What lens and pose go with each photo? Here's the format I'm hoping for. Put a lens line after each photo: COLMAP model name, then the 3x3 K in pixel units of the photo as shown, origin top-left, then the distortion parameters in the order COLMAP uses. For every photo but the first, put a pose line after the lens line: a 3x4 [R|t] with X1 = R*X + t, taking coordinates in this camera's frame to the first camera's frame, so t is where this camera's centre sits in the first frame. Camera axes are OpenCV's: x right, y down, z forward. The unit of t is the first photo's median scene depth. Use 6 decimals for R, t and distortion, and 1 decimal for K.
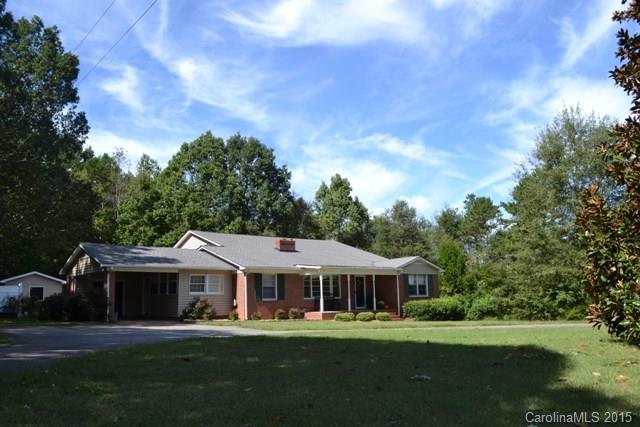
lens RADIAL K [[498.1, 0, 311.4], [0, 498.1, 214.2], [0, 0, 1]] dist [-0.073992, -0.000418]
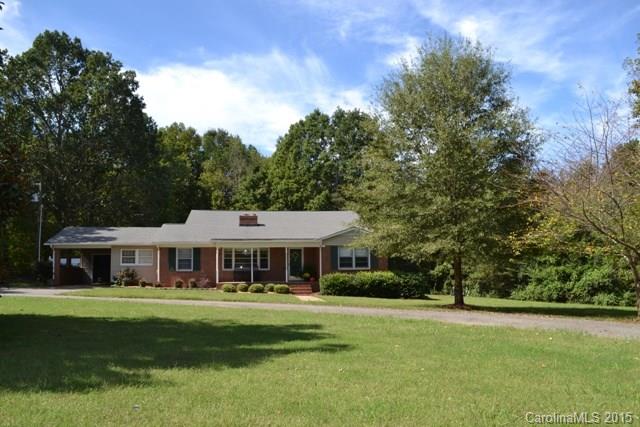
lens RADIAL K [[498.1, 0, 311.4], [0, 498.1, 214.2], [0, 0, 1]] dist [-0.073992, -0.000418]
pose [[0.849965, -0.044589, -0.524950, 0.670343], [0.079972, 0.995785, 0.044905, 0.012884], [0.520735, -0.080149, 0.849948, 0.164517]]
